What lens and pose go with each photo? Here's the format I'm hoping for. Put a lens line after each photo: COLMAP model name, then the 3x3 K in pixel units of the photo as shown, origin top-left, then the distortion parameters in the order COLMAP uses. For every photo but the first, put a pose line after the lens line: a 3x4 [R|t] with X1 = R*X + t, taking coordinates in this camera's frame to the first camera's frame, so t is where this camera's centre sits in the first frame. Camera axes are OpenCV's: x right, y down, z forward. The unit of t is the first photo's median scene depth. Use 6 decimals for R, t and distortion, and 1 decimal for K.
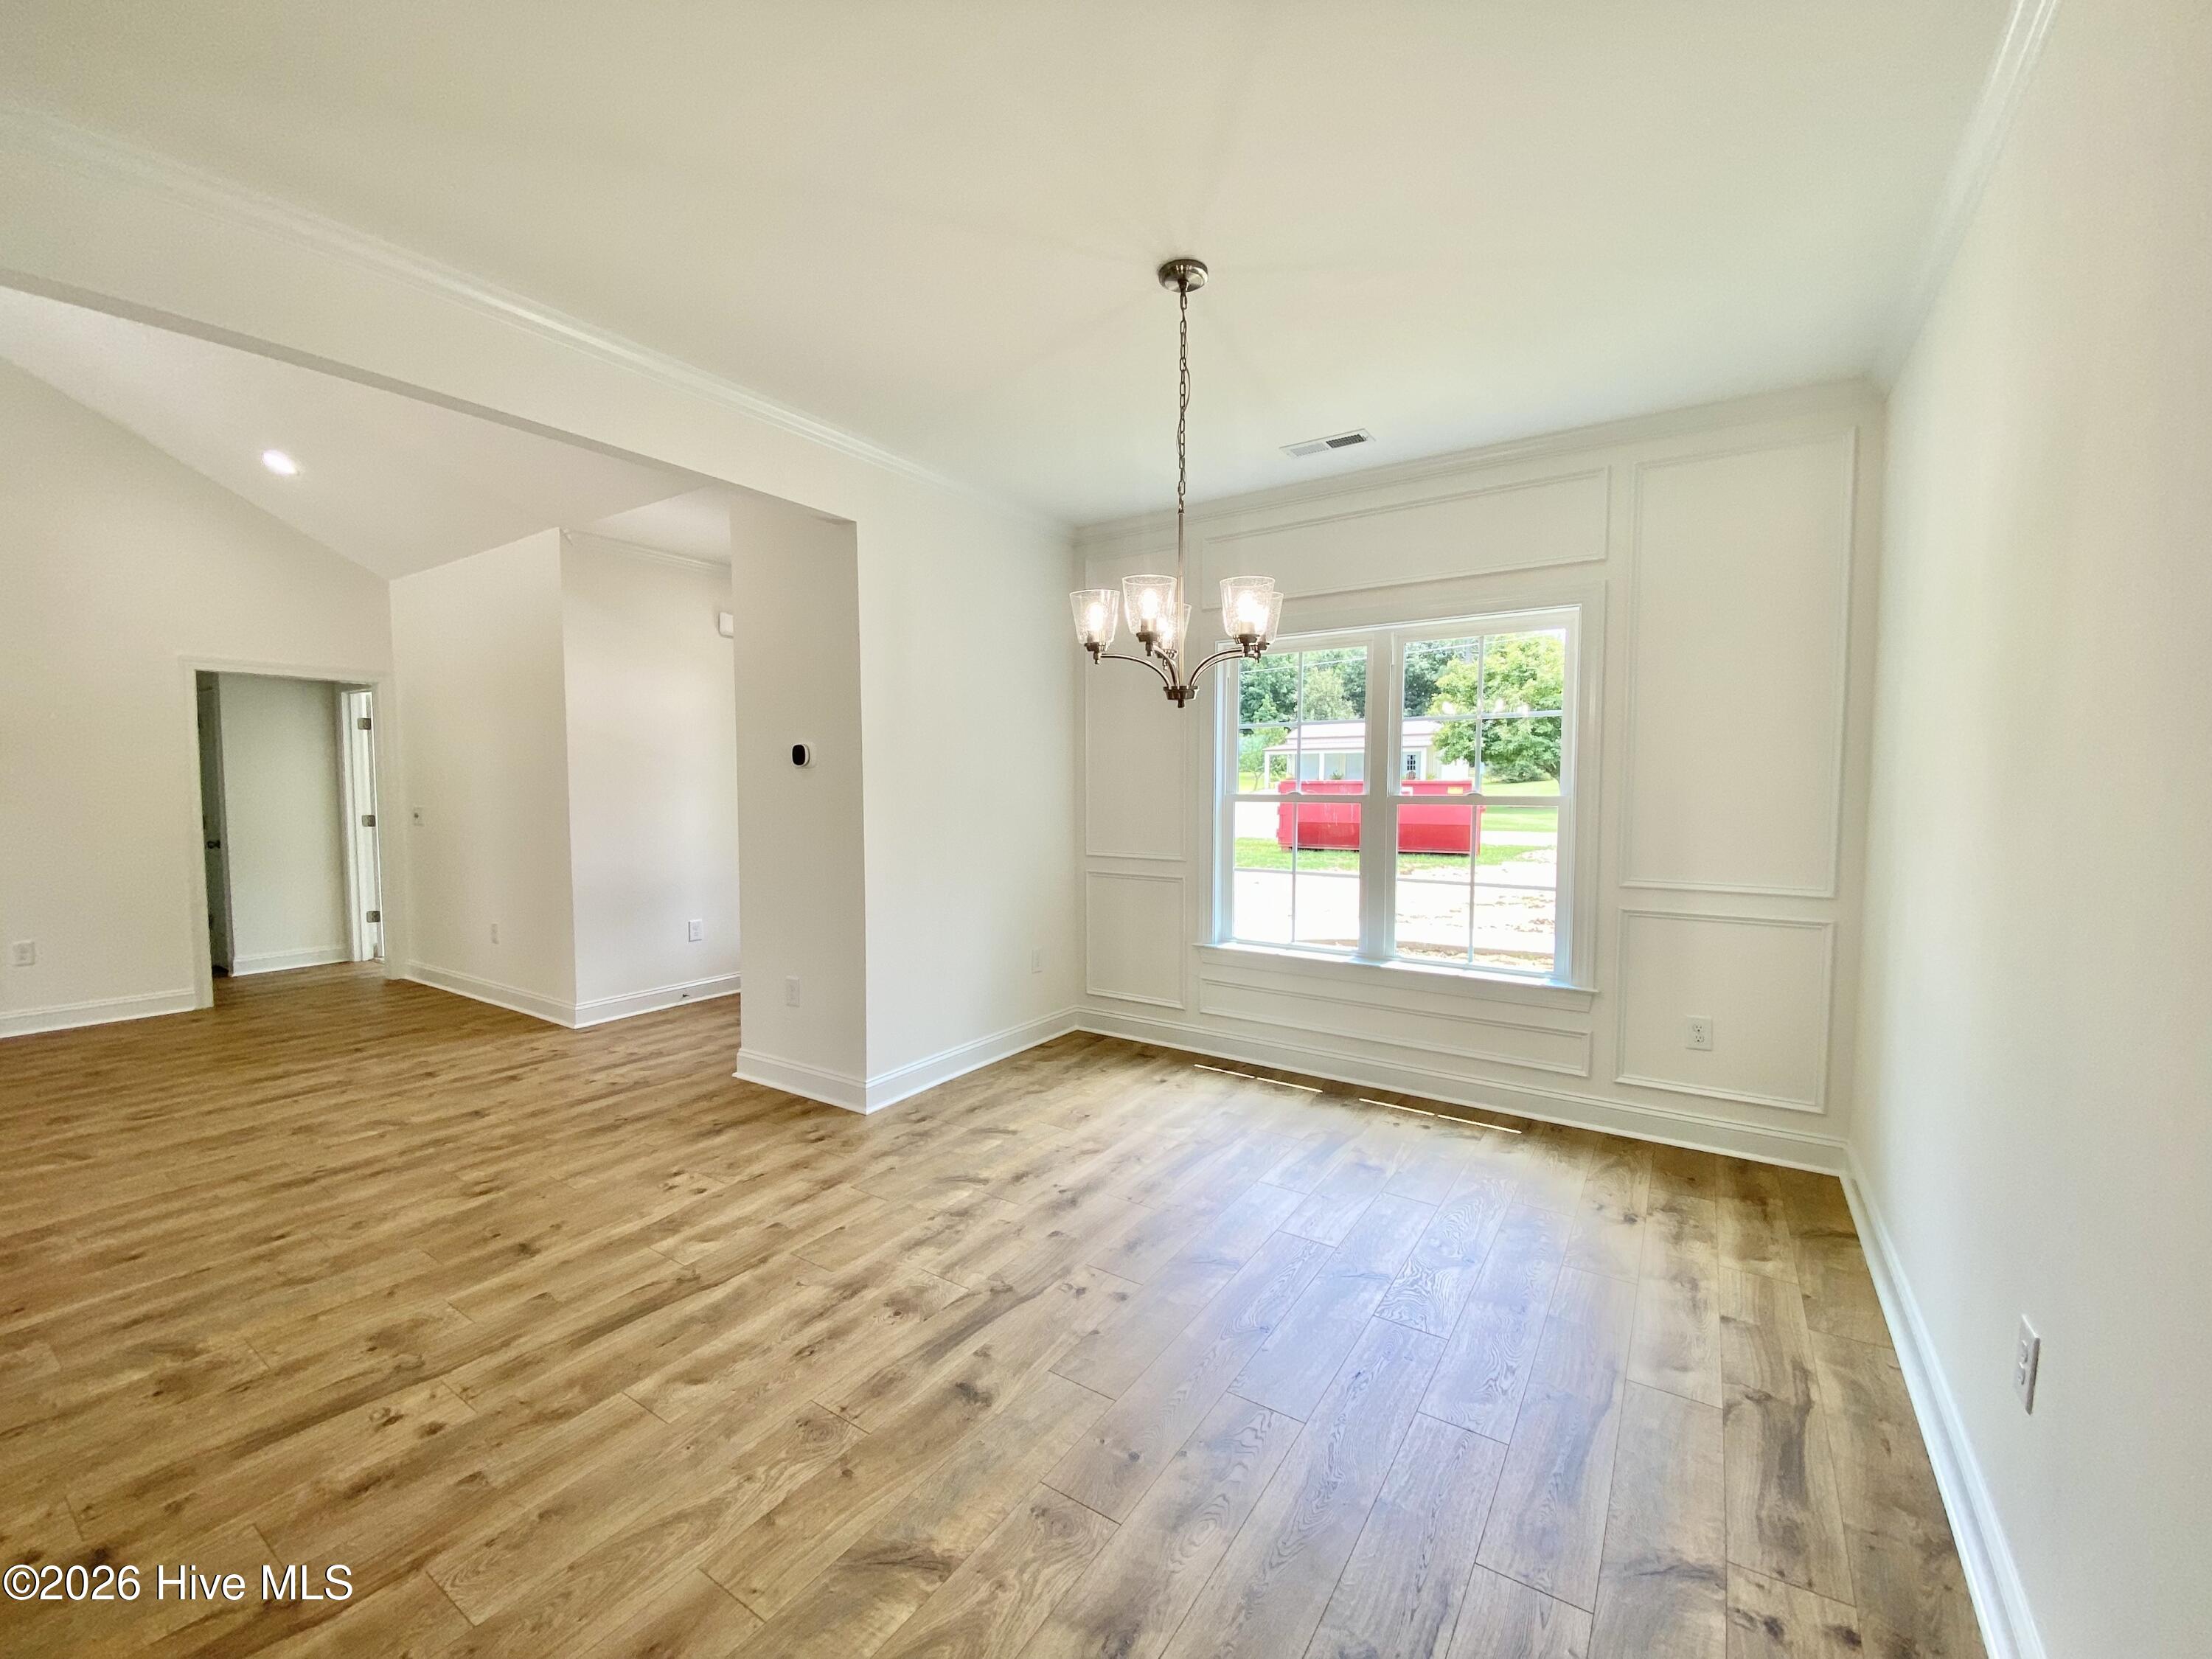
lens RADIAL K [[900.8, 0, 1106.0], [0, 900.8, 829.5], [0, 0, 1]] dist [0.019448, -0.022618]
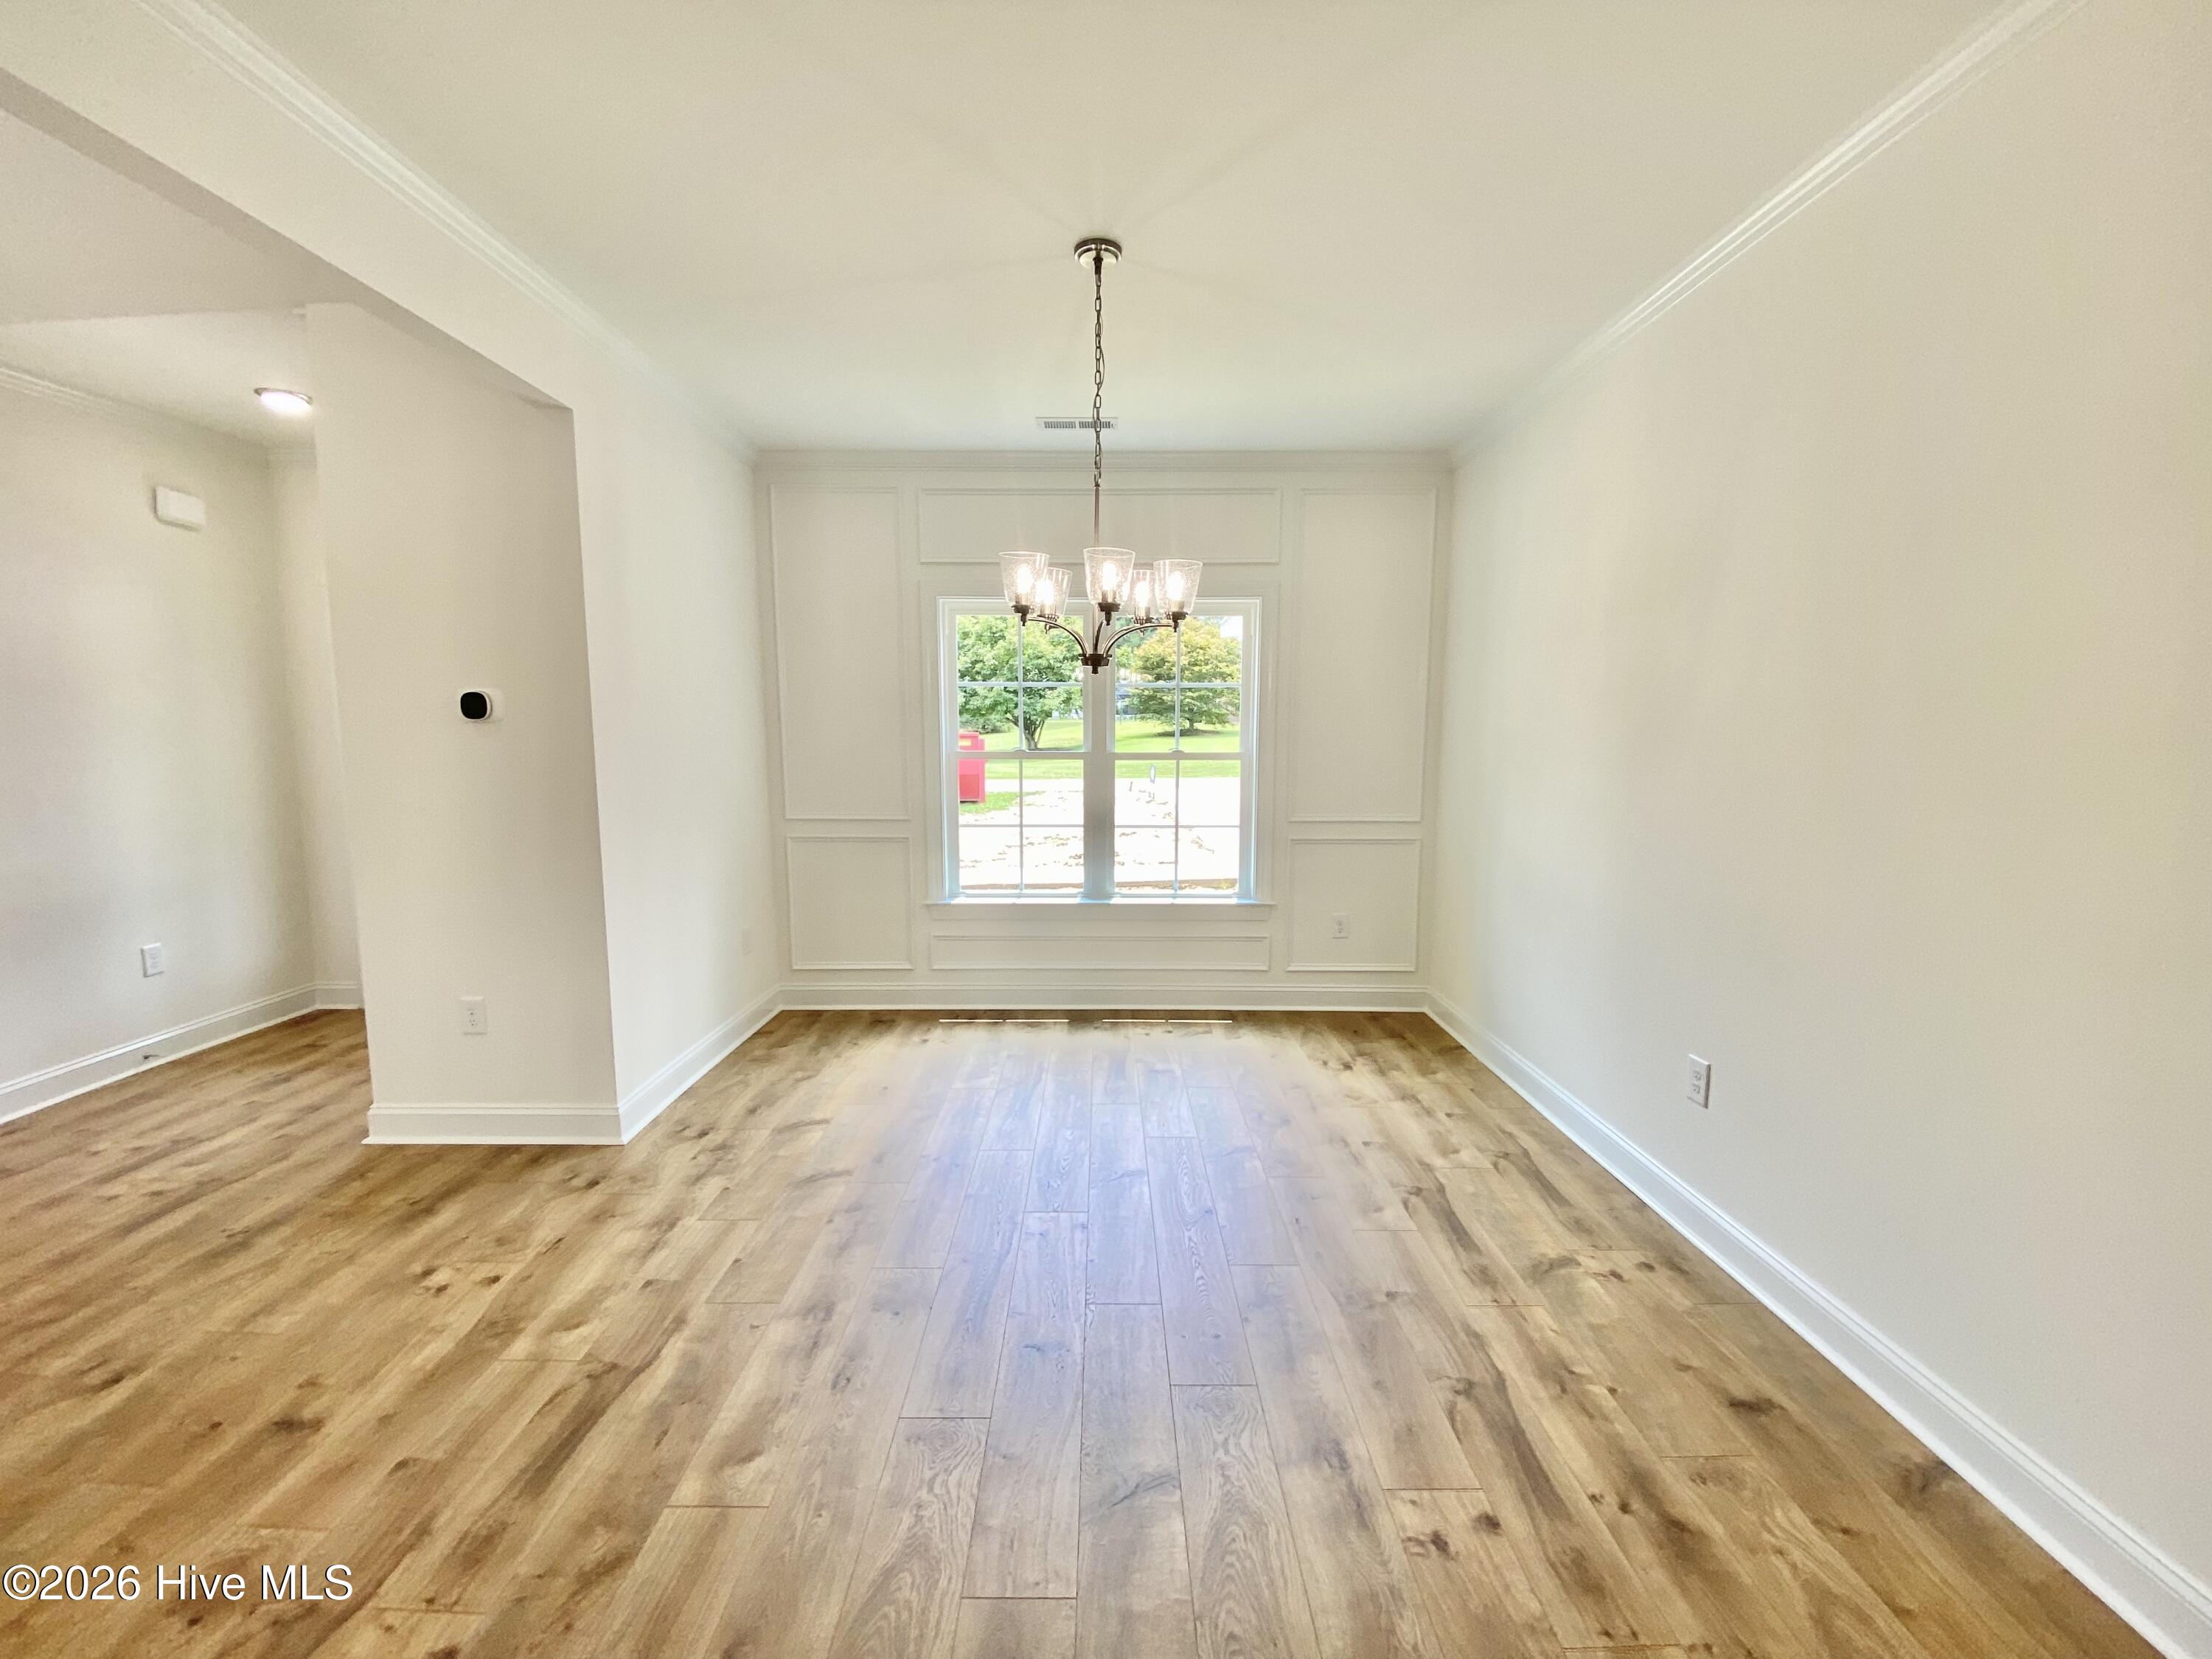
lens RADIAL K [[903.5, 0, 1106.0], [0, 903.5, 829.5], [0, 0, 1]] dist [0.001120, -0.012087]
pose [[0.833393, -0.060851, 0.549320, -0.389818], [0.030061, 0.997440, 0.064885, -0.017137], [-0.551862, -0.037562, 0.833089, 0.082660]]
